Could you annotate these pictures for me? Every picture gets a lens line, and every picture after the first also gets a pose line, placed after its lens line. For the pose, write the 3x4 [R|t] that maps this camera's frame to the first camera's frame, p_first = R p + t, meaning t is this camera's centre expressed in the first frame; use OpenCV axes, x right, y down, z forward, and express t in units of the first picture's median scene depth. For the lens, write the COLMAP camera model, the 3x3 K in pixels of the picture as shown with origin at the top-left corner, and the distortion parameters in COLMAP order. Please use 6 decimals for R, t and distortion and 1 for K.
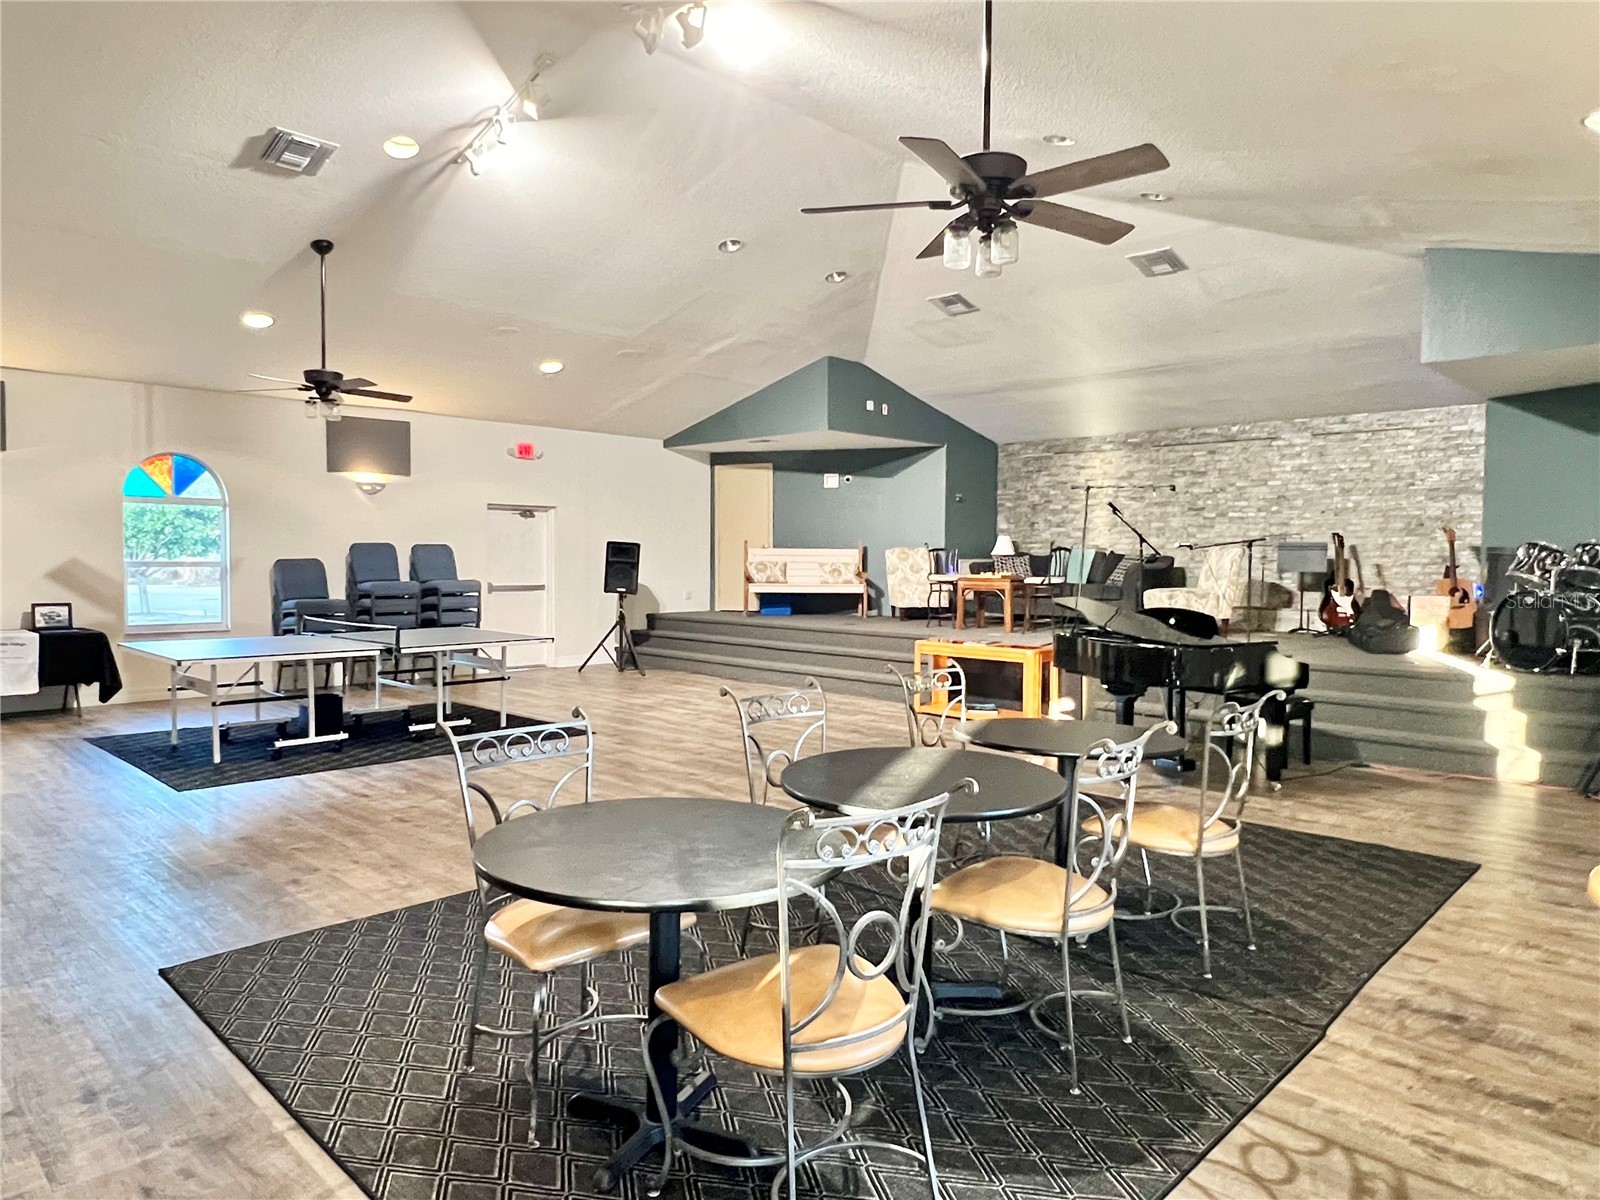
lens RADIAL K [[1003.0, 0, 795.0], [0, 1003.0, 595.0], [0, 0, 1]] dist [-0.000365, -0.001258]
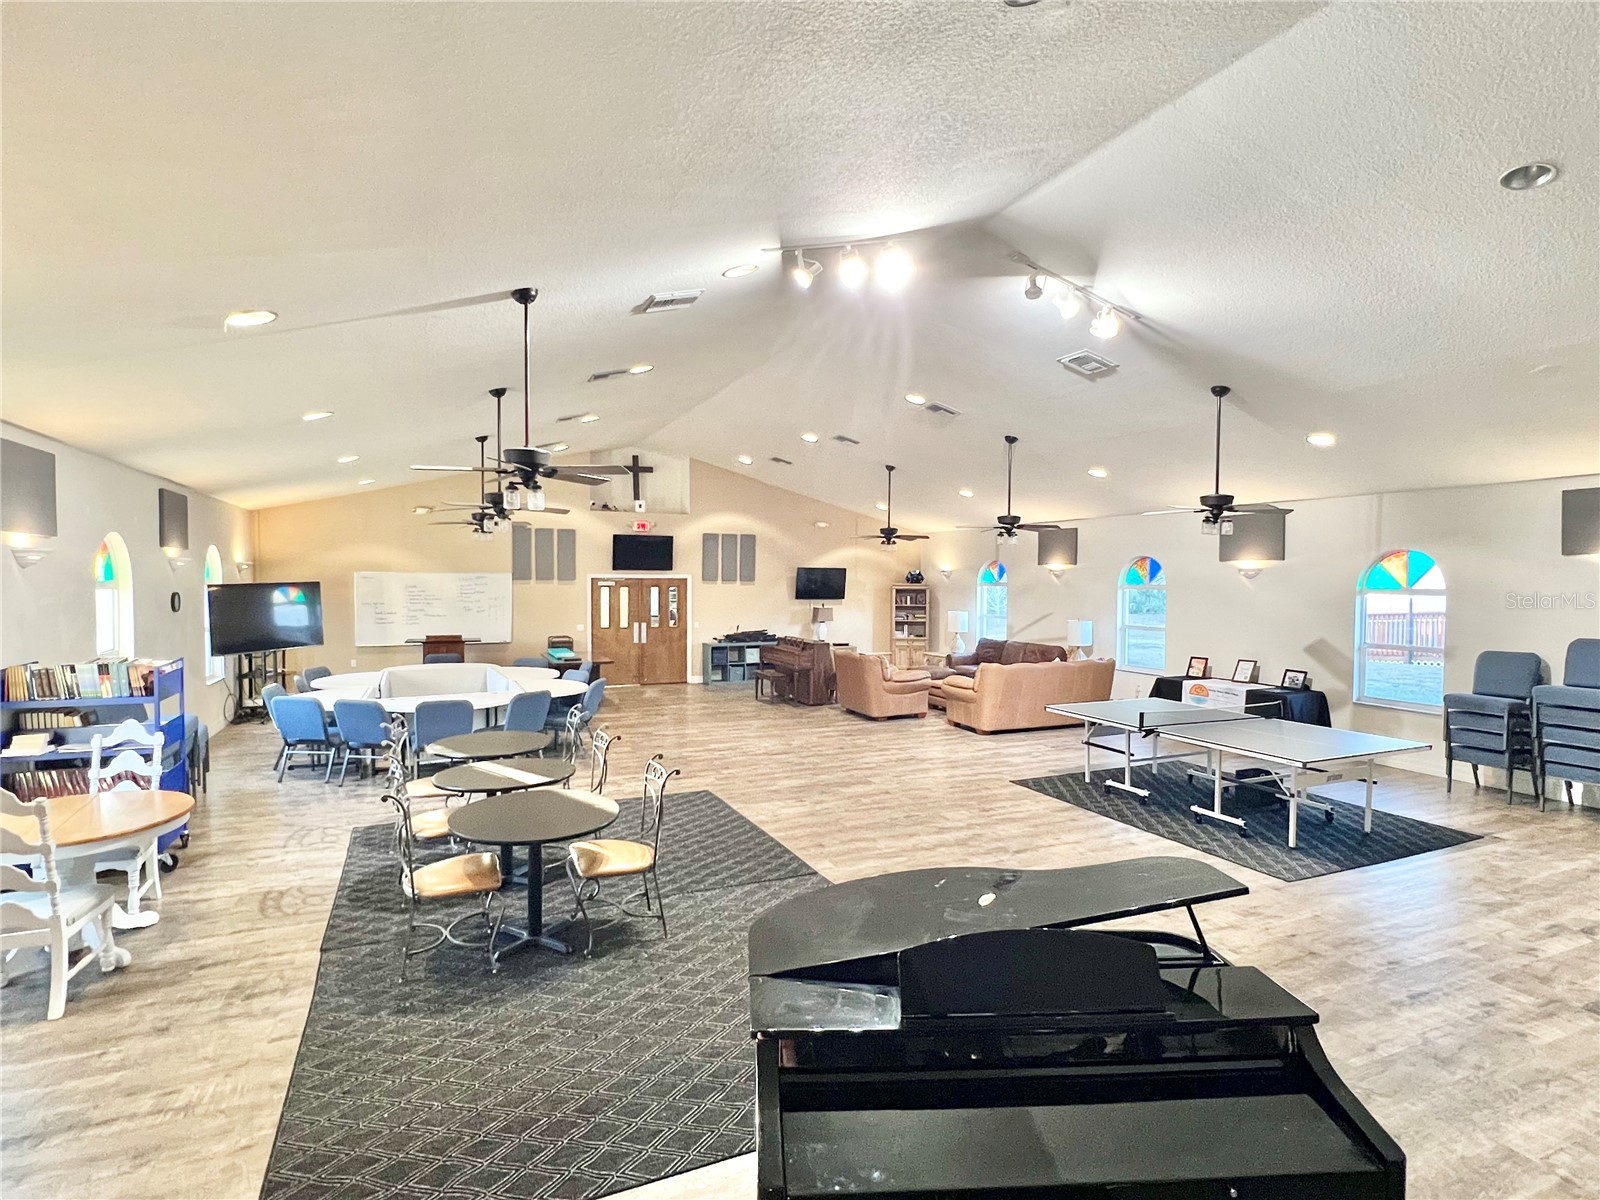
lens RADIAL K [[813.4, 0, 797.8], [0, 813.4, 600.1], [0, 0, 1]] dist [-0.003021, 0.000066]
pose [[-0.355821, 0.015380, -0.934427, 1.245488], [-0.047291, 0.998287, 0.034439, -0.220016], [0.933357, 0.056444, -0.354485, 1.803391]]
